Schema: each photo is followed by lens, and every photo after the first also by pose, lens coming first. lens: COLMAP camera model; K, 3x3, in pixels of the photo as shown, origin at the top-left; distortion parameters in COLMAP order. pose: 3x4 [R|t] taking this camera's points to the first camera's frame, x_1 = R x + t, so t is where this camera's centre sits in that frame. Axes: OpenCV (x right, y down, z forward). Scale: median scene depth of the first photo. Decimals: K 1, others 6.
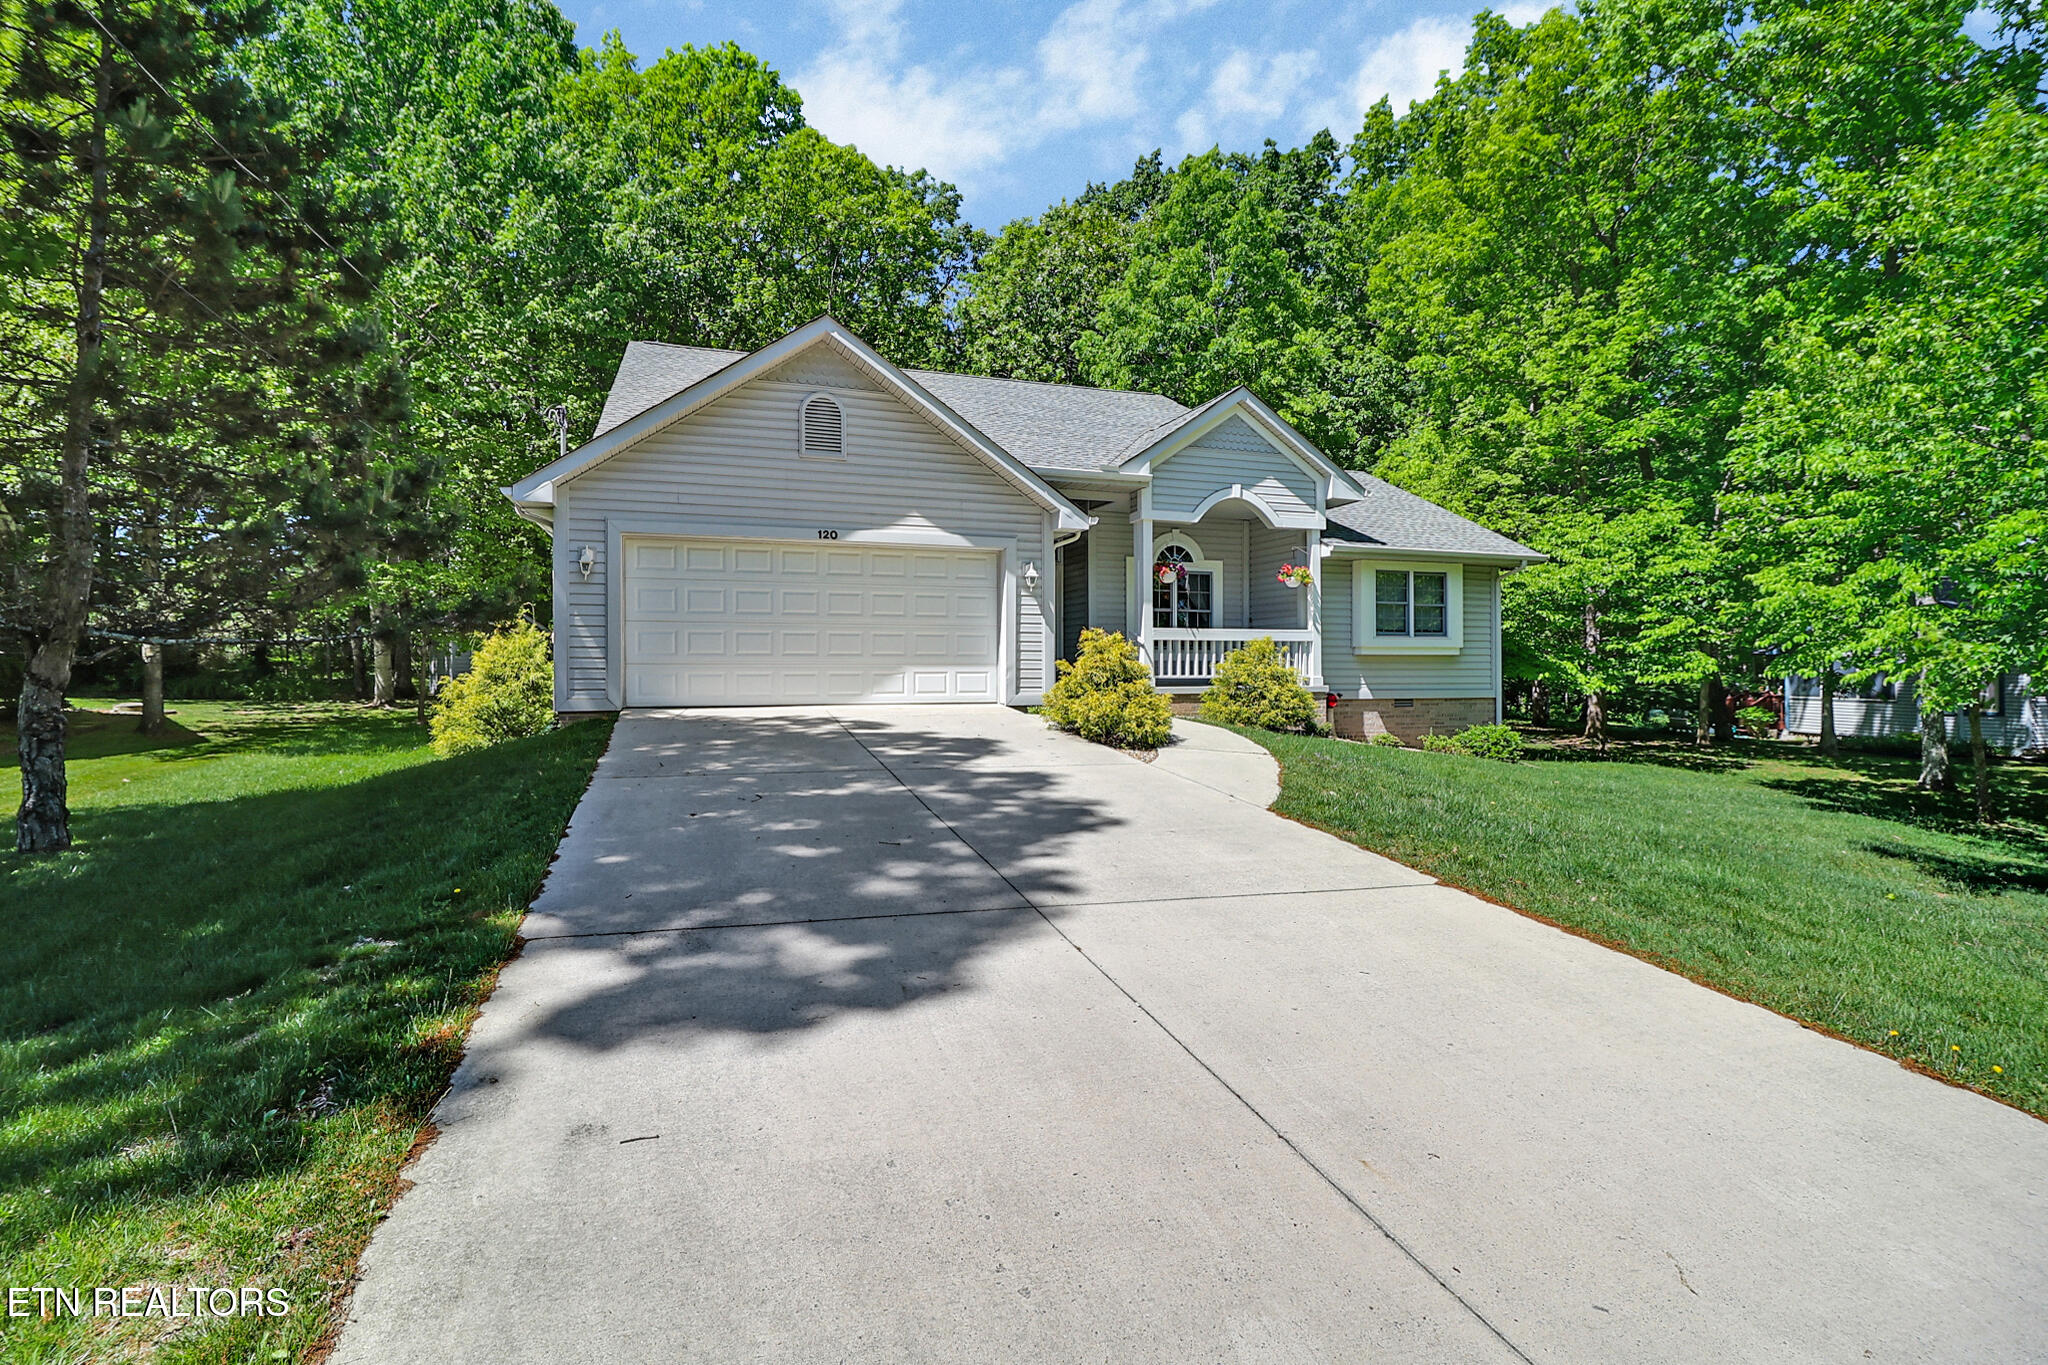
lens RADIAL K [[950.9, 0, 1029.3], [0, 950.9, 685.1], [0, 0, 1]] dist [-0.012193, -0.001700]
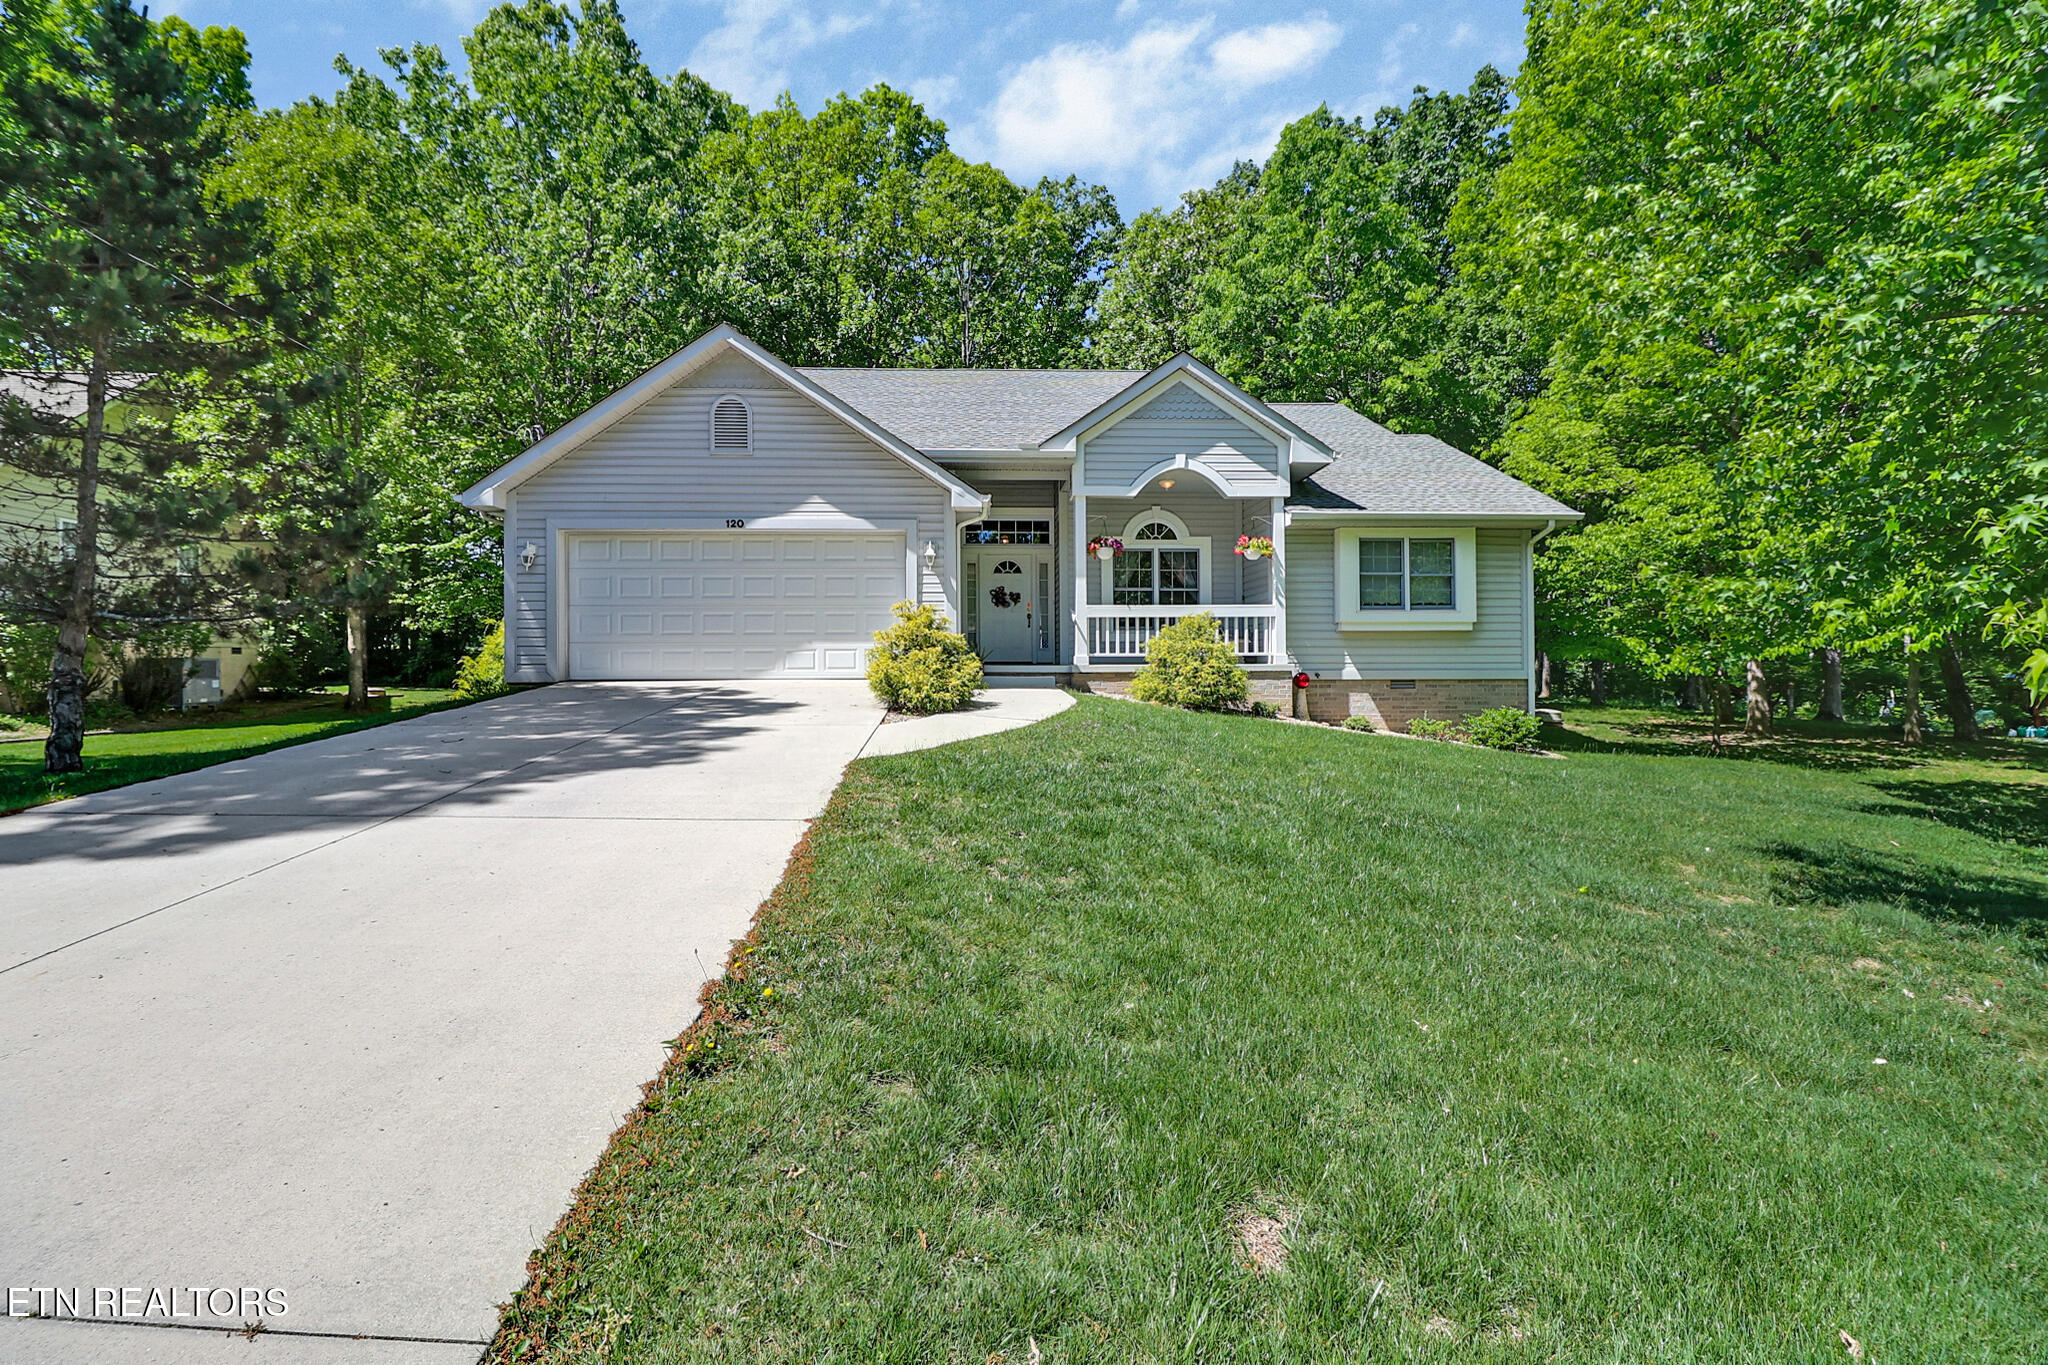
lens RADIAL K [[950.9, 0, 1031.3], [0, 950.9, 679.5], [0, 0, 1]] dist [-0.012193, -0.001700]
pose [[0.958494, -0.002377, -0.285101, 0.333363], [-0.000963, 0.999933, -0.011574, 0.026268], [0.285110, 0.011368, 0.958427, 0.038706]]
